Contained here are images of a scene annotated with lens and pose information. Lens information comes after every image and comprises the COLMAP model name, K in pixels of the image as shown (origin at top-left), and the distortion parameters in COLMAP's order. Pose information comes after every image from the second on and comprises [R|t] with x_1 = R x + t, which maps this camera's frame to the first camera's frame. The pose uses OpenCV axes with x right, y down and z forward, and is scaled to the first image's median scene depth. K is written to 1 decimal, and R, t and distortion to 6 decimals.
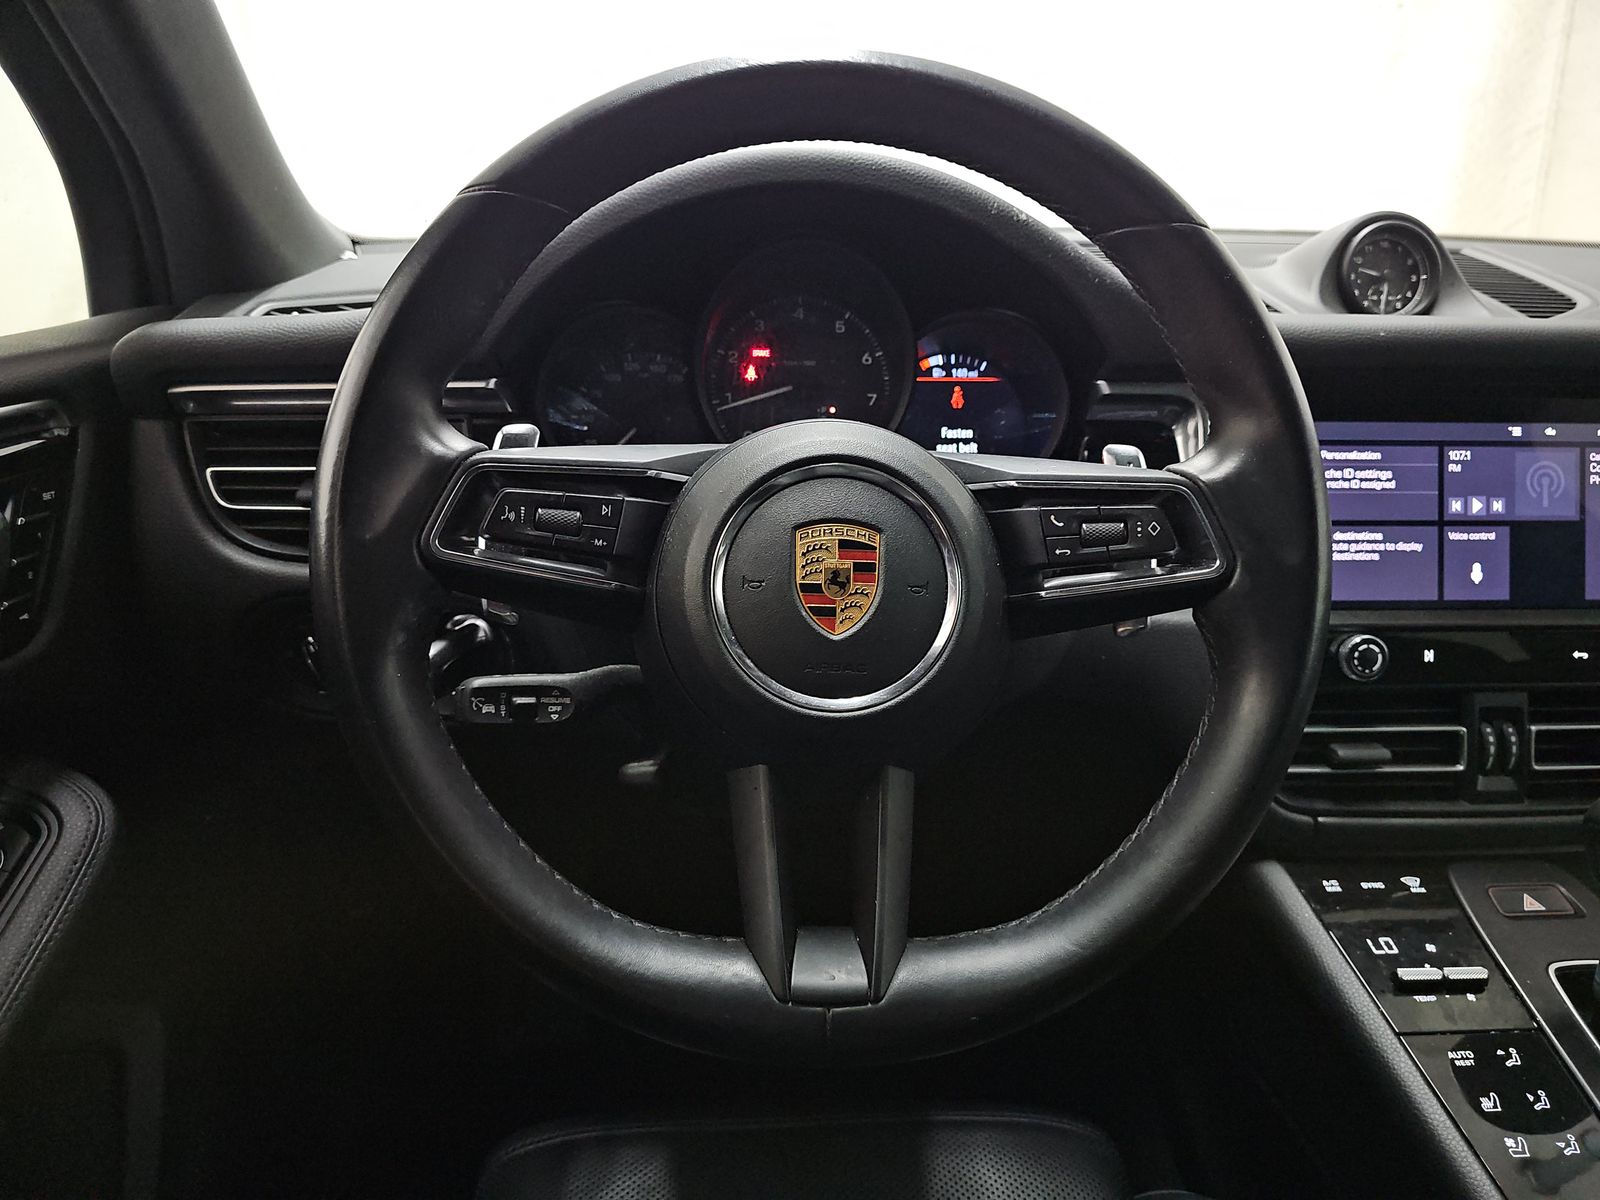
lens RADIAL K [[1099.2, 0, 847.1], [0, 1099.2, 602.3], [0, 0, 1]] dist [0.042395, -0.032080]
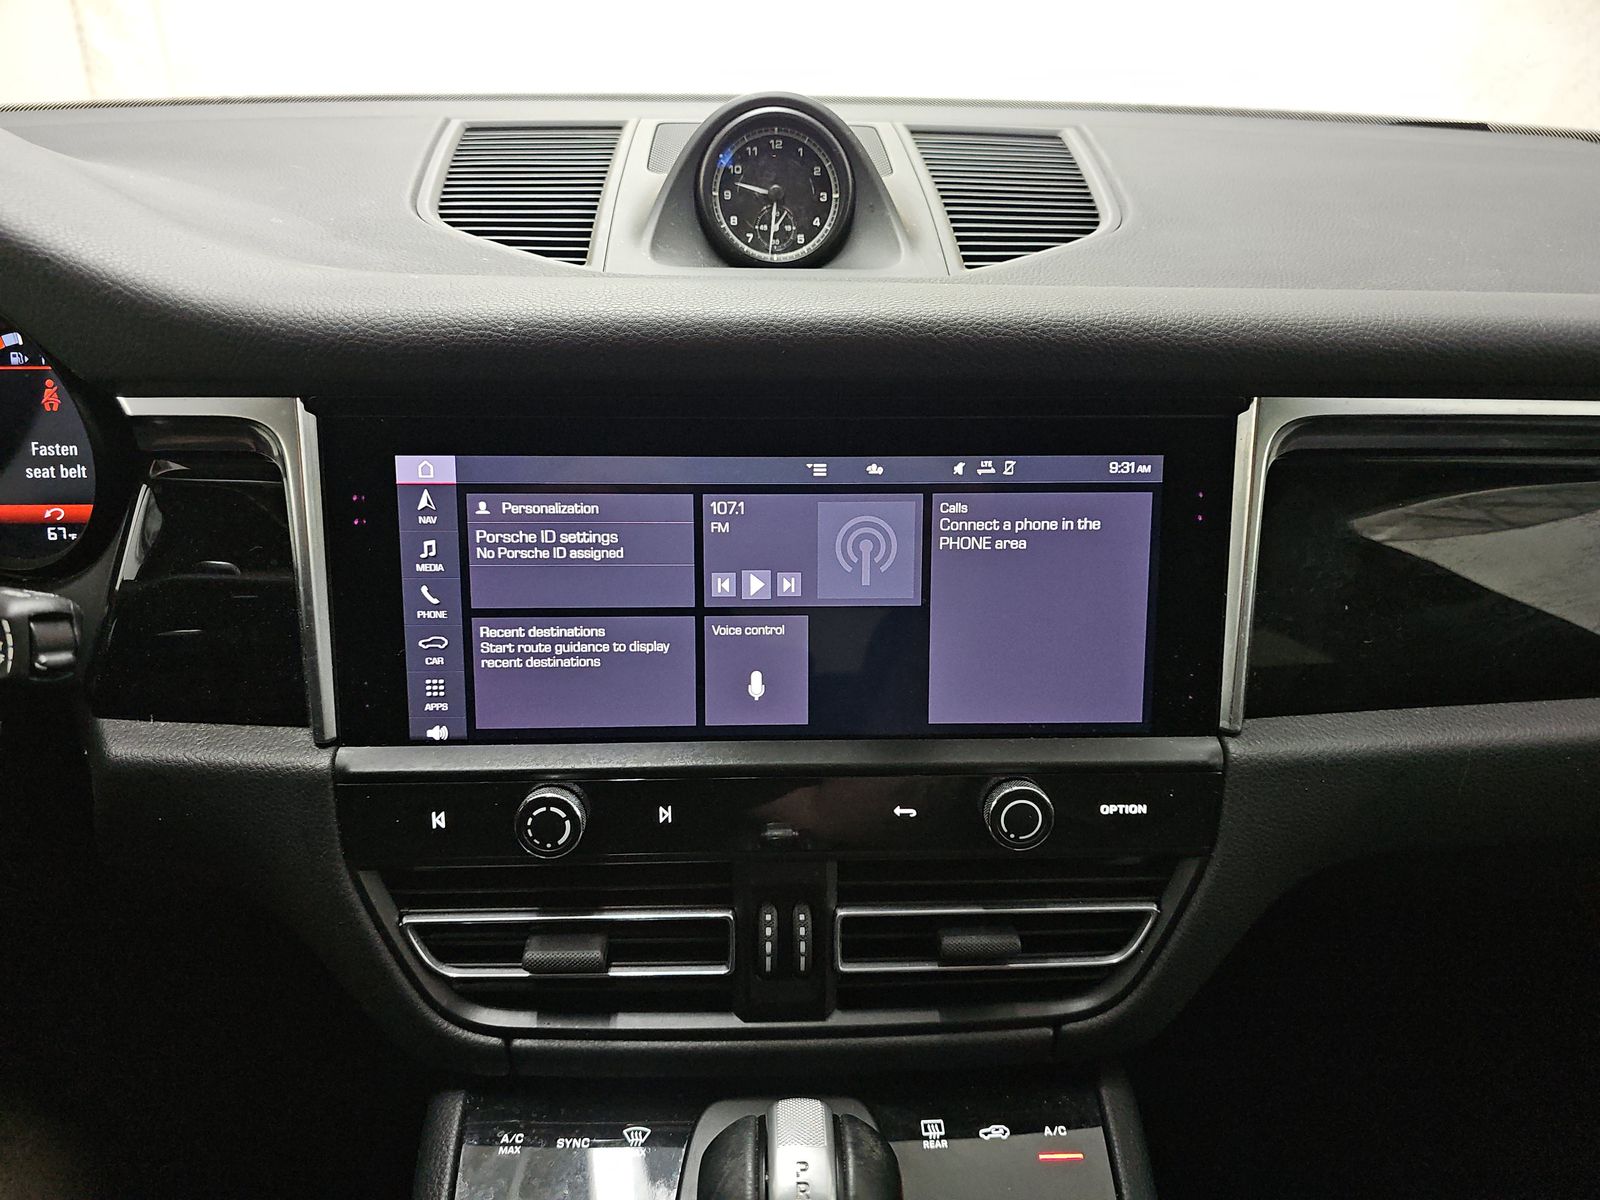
lens RADIAL K [[1099.2, 0, 847.1], [0, 1099.2, 602.3], [0, 0, 1]] dist [0.042395, -0.032080]
pose [[0.998697, 0.009023, -0.050225, 0.653182], [-0.002063, 0.990578, 0.136933, -0.165205], [0.050988, -0.136651, 0.989306, 0.363868]]
